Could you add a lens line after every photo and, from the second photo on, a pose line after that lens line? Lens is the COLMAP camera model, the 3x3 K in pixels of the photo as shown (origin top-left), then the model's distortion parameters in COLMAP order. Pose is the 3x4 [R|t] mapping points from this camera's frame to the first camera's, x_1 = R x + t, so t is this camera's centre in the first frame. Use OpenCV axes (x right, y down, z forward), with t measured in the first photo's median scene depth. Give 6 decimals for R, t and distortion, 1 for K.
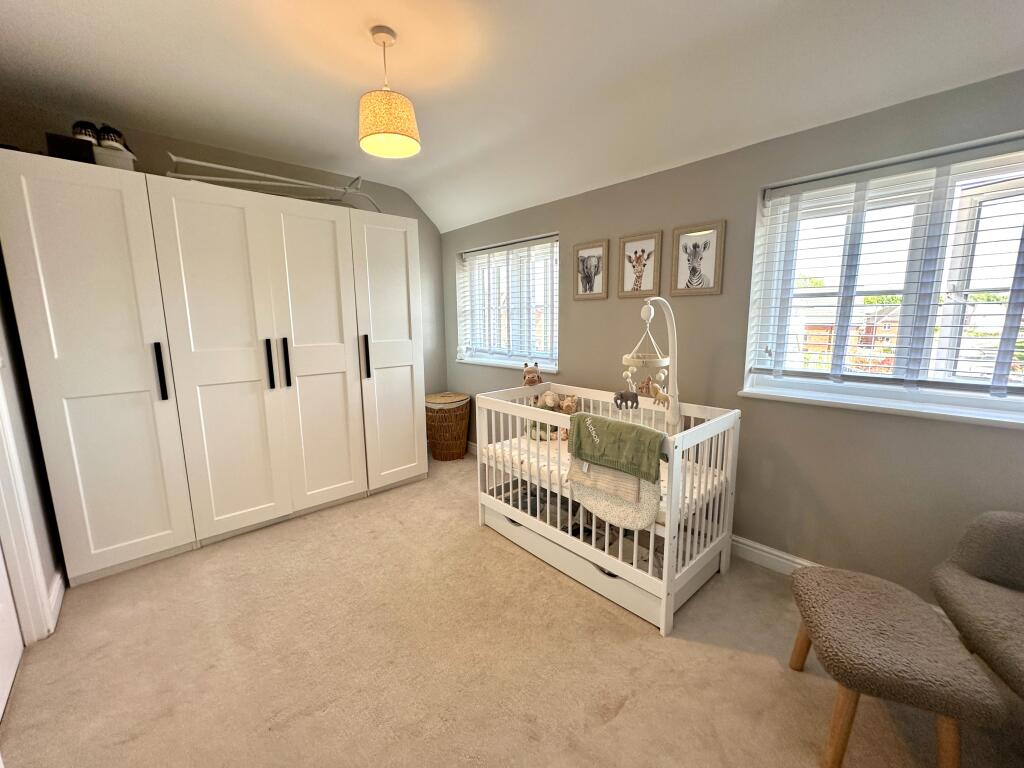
lens RADIAL K [[411.0, 0, 509.1], [0, 411.0, 381.1], [0, 0, 1]] dist [-0.002659, 0.000277]
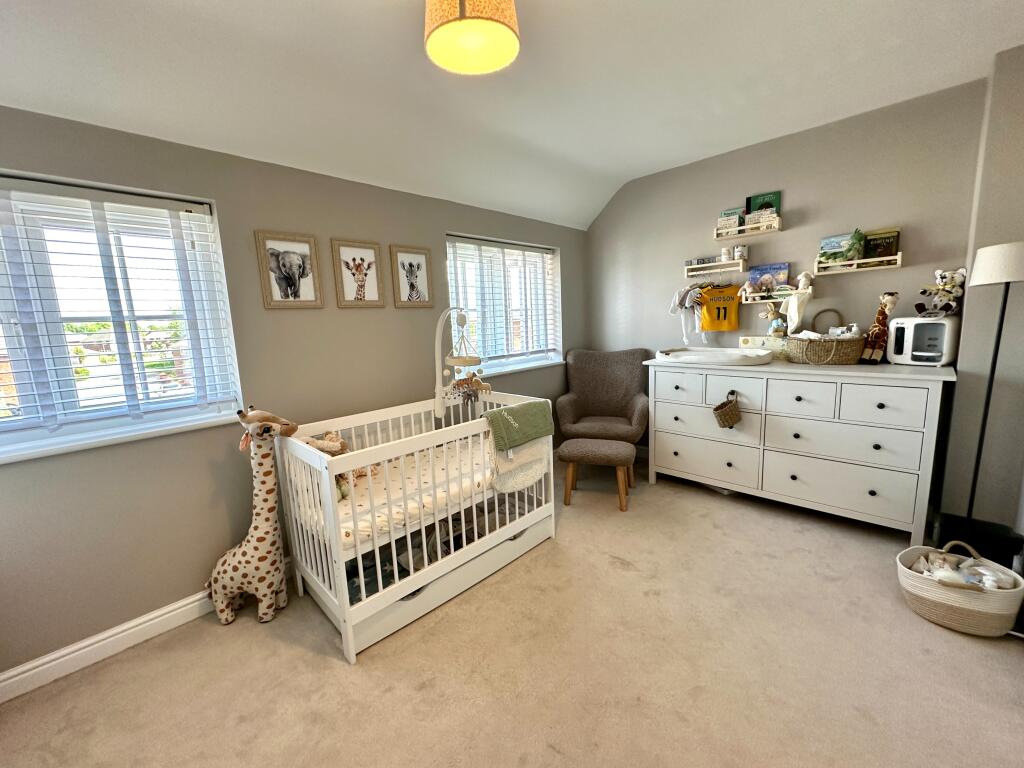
lens RADIAL K [[411.0, 0, 508.8], [0, 411.0, 386.4], [0, 0, 1]] dist [-0.002659, 0.000277]
pose [[-0.050355, -0.144346, 0.988245, -0.679162], [0.200760, 0.967840, 0.151595, -0.106760], [-0.978345, 0.206034, -0.019757, 0.744094]]
